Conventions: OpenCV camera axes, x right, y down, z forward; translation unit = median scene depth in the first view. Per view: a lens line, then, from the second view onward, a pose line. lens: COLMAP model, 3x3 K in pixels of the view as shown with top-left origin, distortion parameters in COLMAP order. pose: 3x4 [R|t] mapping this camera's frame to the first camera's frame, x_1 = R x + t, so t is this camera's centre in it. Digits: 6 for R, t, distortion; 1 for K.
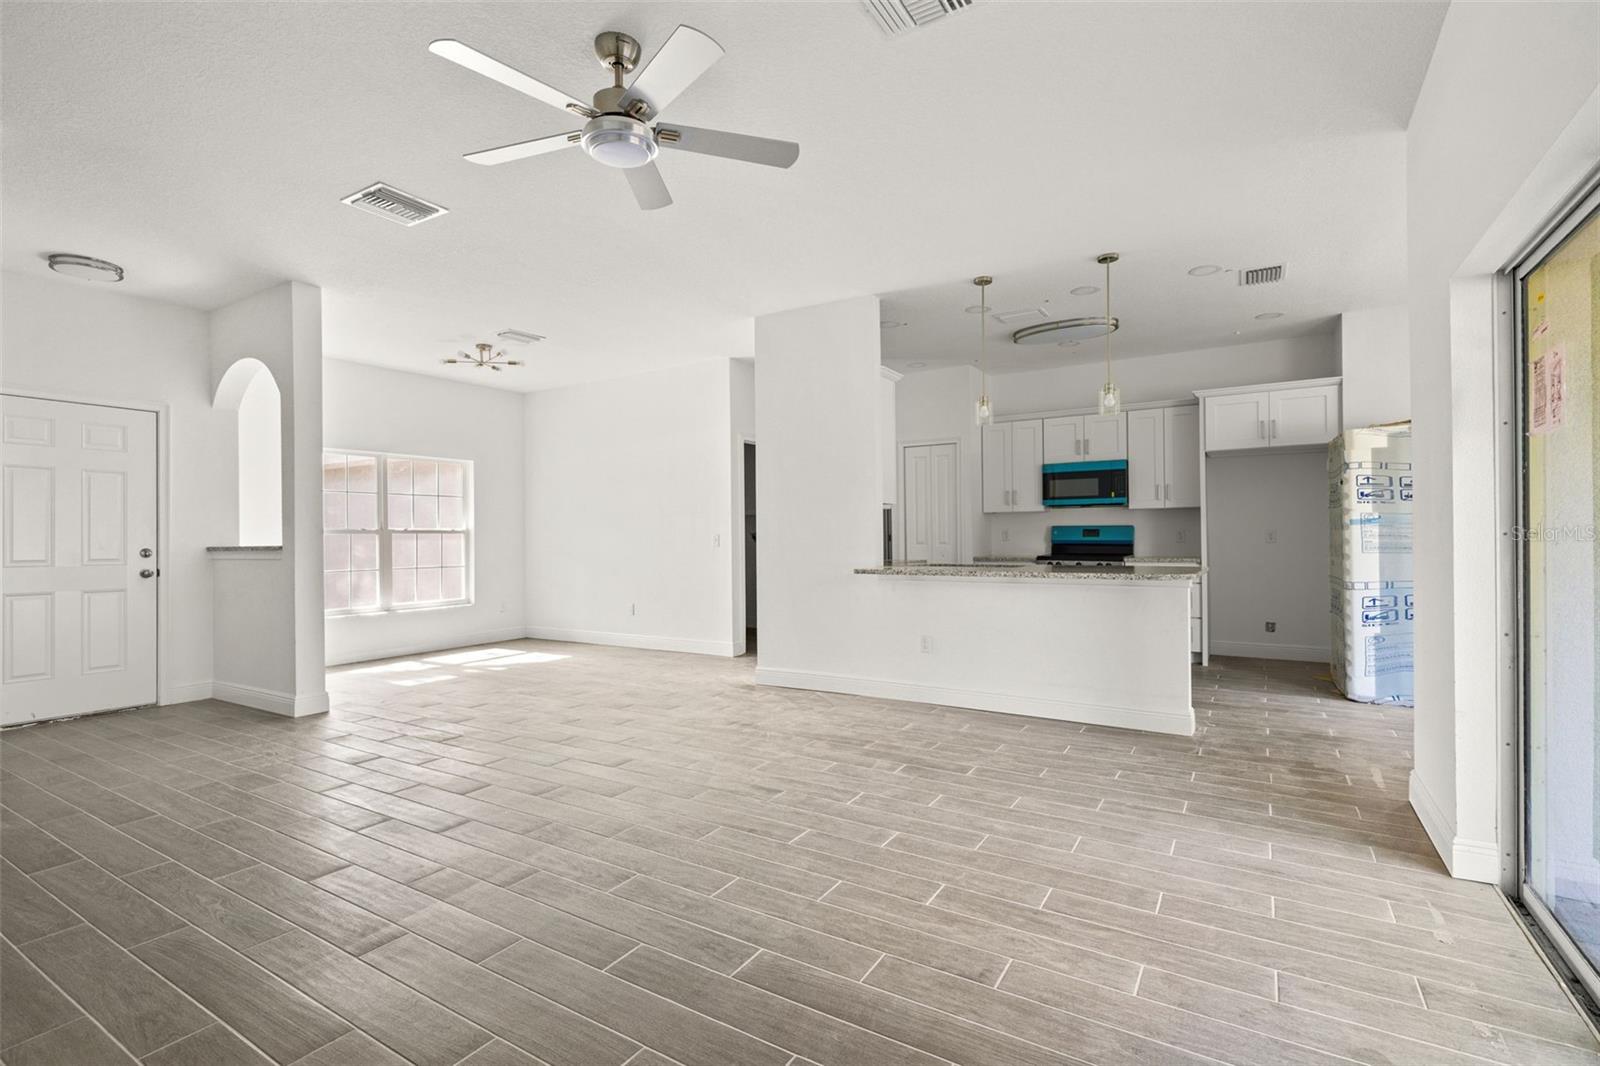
lens RADIAL K [[737.5, 0, 795.4], [0, 737.5, 531.3], [0, 0, 1]] dist [0.003319, 0.001747]
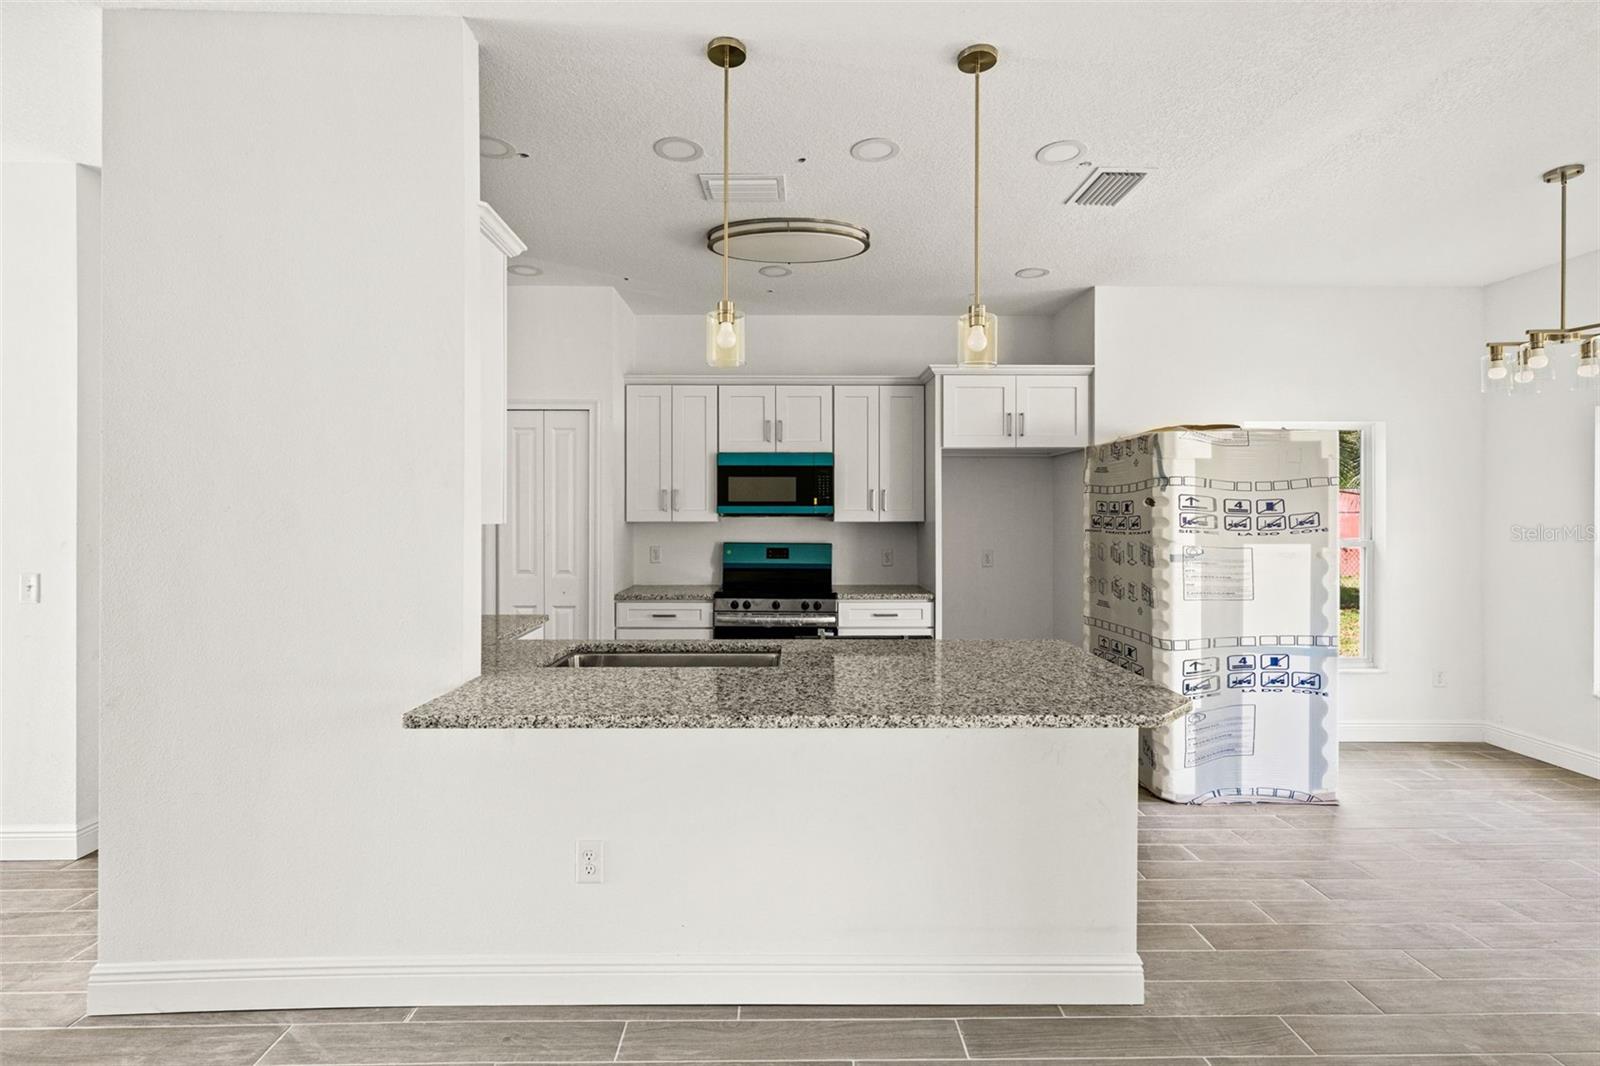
lens RADIAL K [[737.5, 0, 793.8], [0, 737.5, 515.3], [0, 0, 1]] dist [0.003319, 0.001747]
pose [[0.838860, 0.009759, 0.544260, 0.034611], [-0.010889, 0.999940, -0.001148, -0.041901], [-0.544238, -0.004963, 0.838916, 0.497425]]
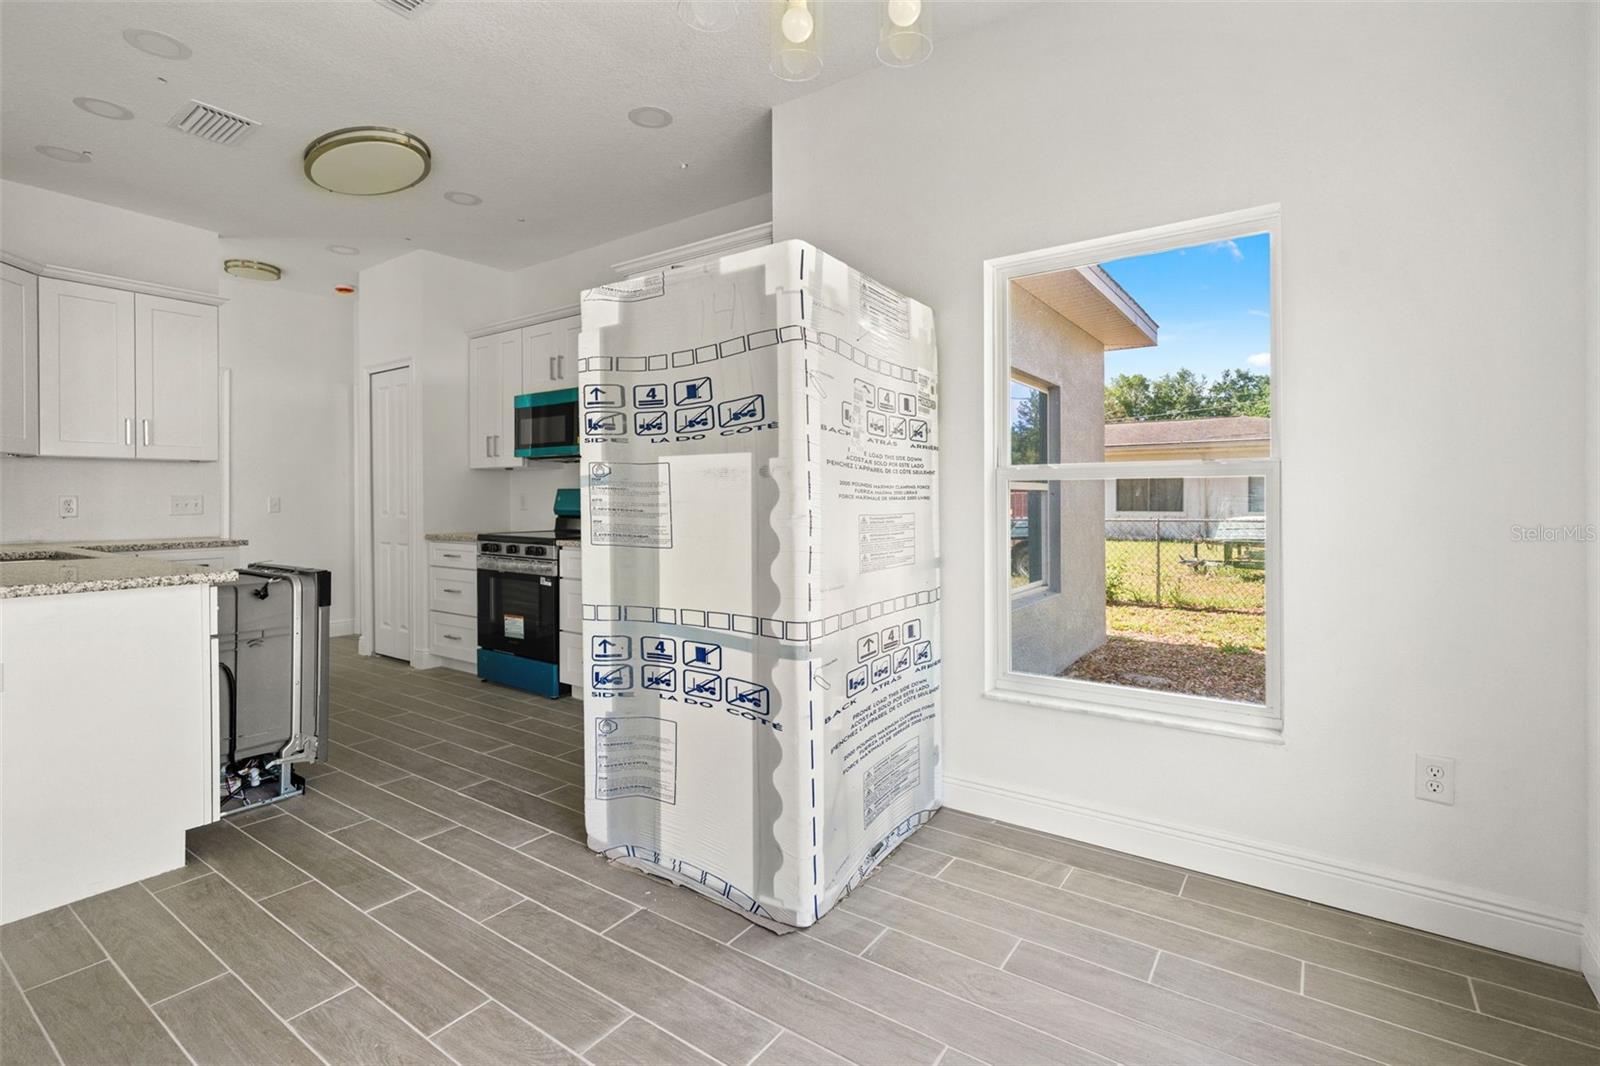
lens RADIAL K [[737.5, 0, 774.1], [0, 737.5, 494.5], [0, 0, 1]] dist [0.003319, 0.001747]
pose [[0.997685, 0.001158, -0.067996, 0.767759], [-0.000973, 0.999996, 0.002758, -0.004505], [0.067999, -0.002686, 0.997682, 0.437413]]
